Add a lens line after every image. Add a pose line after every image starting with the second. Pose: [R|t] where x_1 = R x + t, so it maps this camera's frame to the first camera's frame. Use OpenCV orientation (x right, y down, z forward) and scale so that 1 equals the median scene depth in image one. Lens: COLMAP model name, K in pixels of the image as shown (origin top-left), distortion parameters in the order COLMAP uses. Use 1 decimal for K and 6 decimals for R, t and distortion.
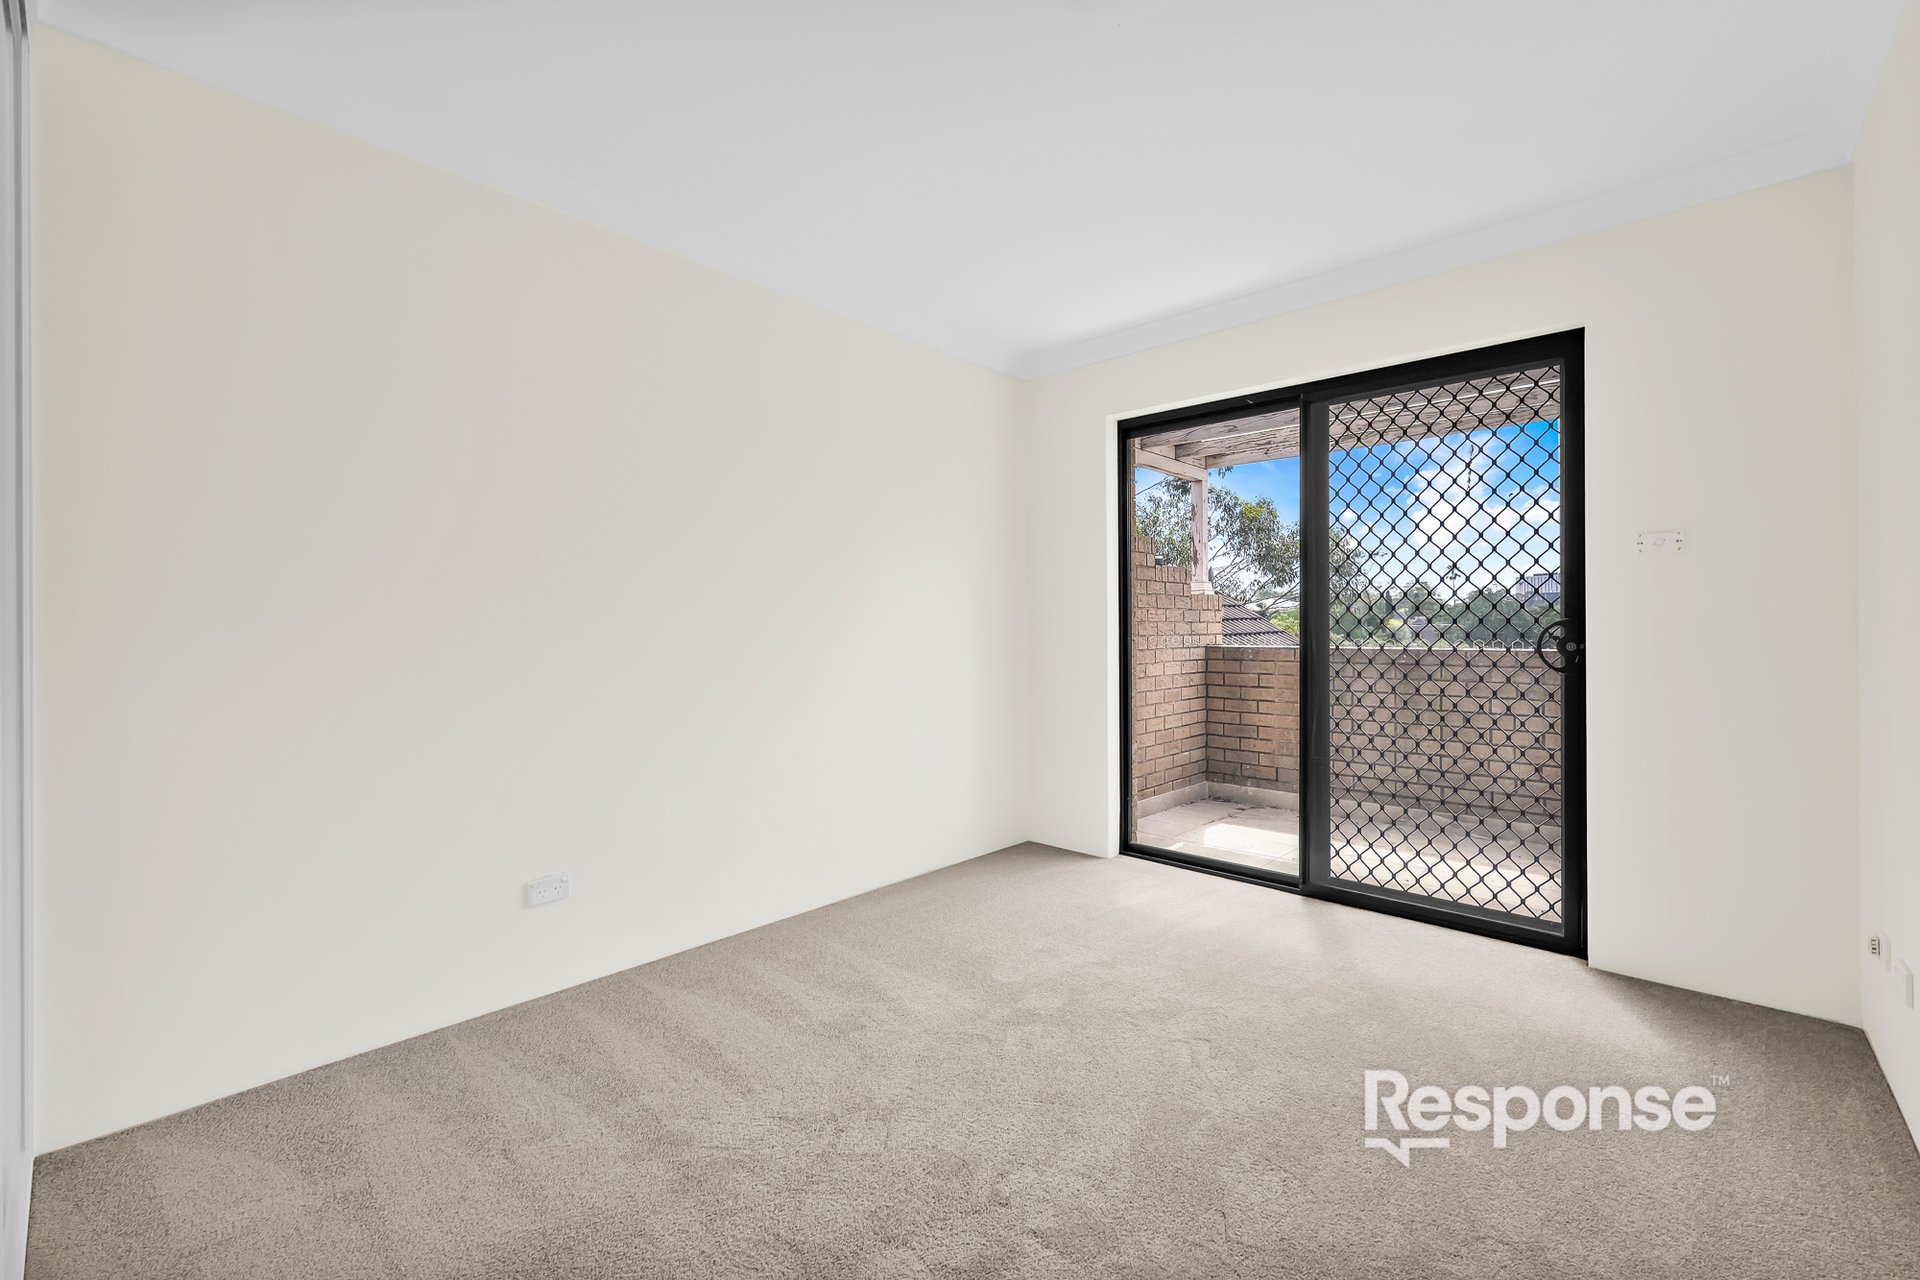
lens RADIAL K [[796.2, 0, 960.0], [0, 796.2, 640.0], [0, 0, 1]] dist [-0.000276, -0.000755]
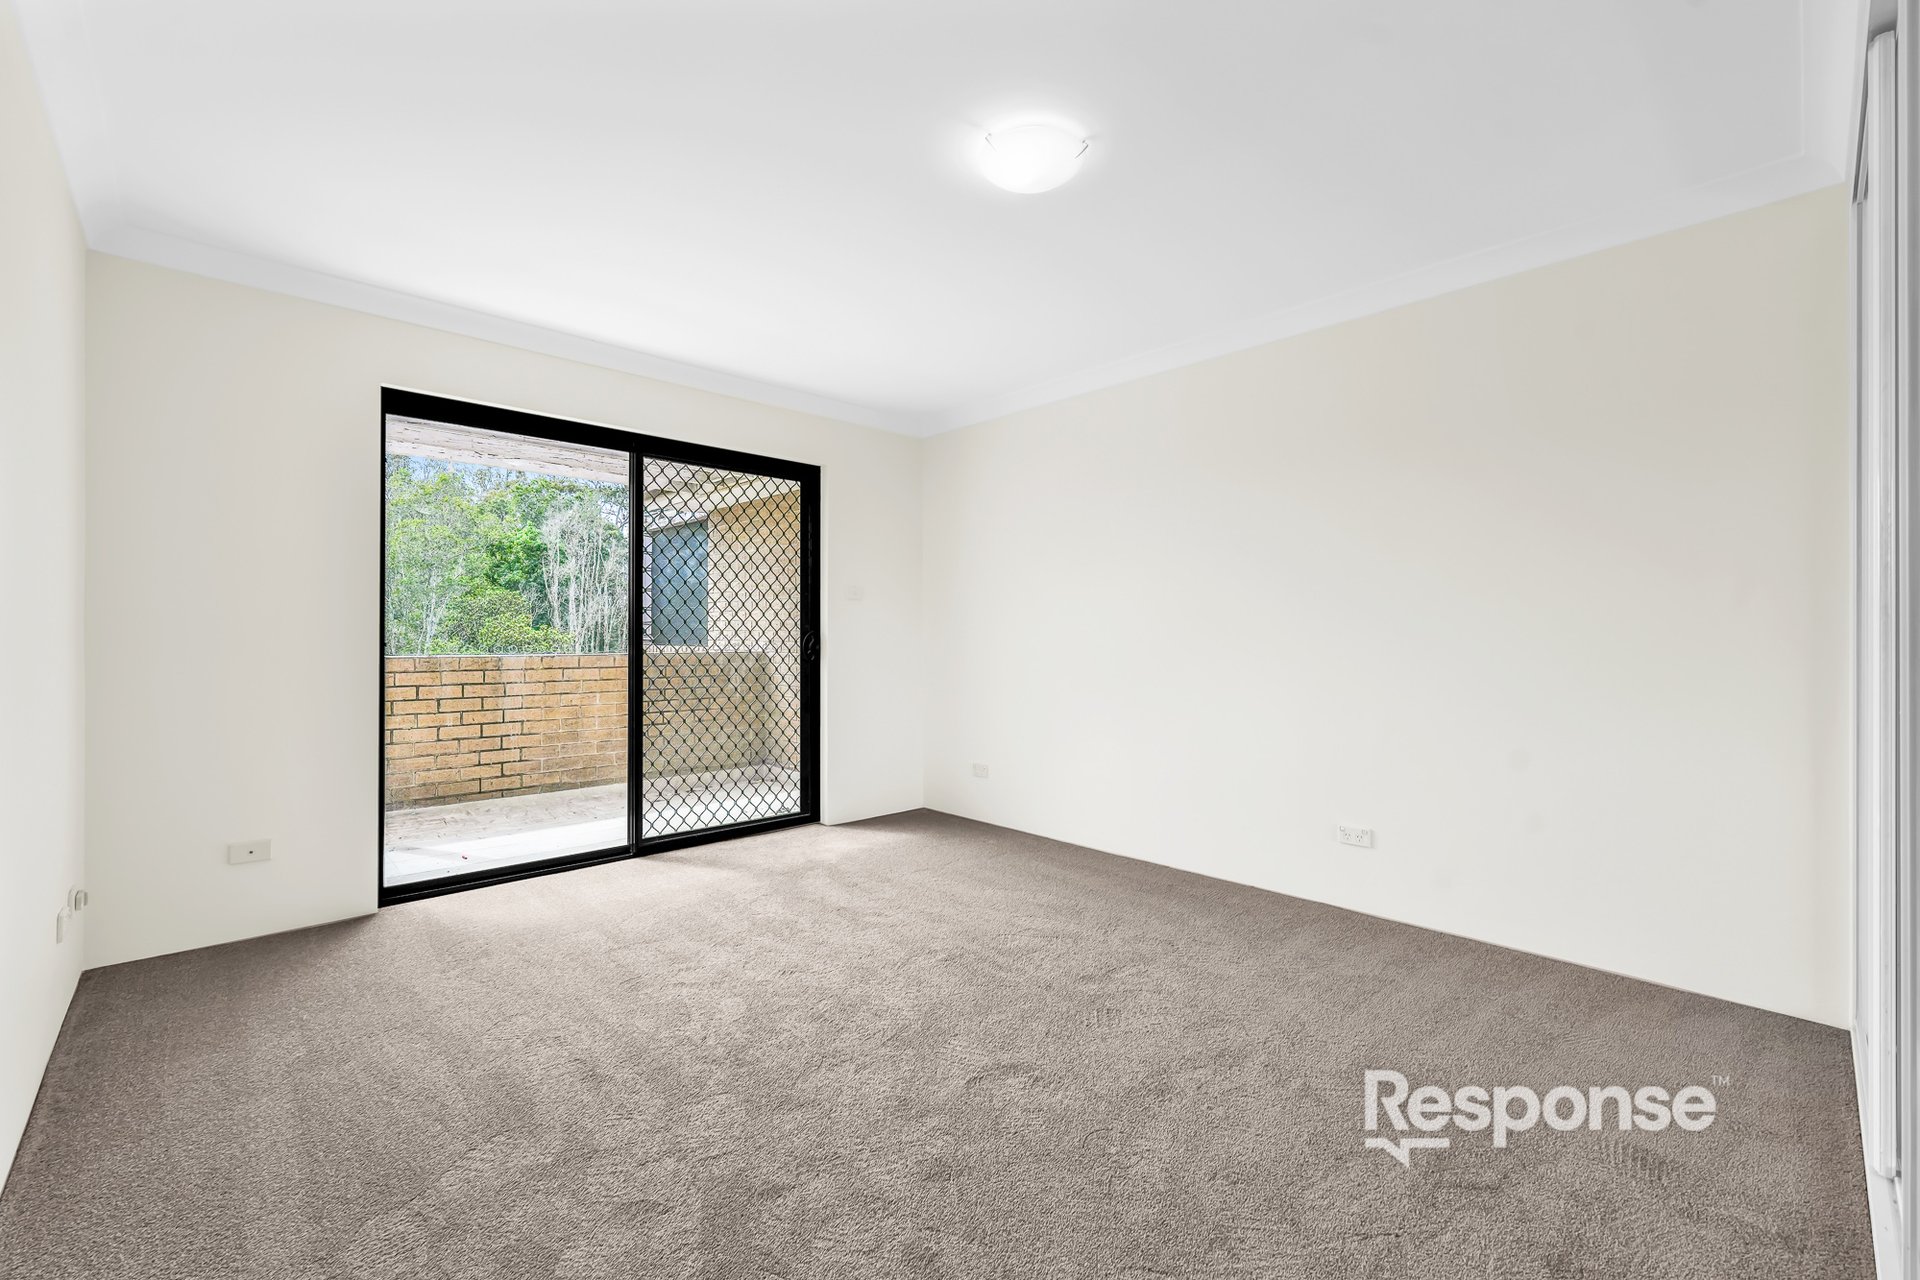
lens RADIAL K [[796.2, 0, 960.0], [0, 796.2, 640.0], [0, 0, 1]] dist [-0.000276, -0.000755]
pose [[0.075010, 0.001550, 0.997182, -0.740975], [0.020437, 0.999786, -0.003091, 0.005019], [-0.996973, 0.020611, 0.074963, 0.432054]]
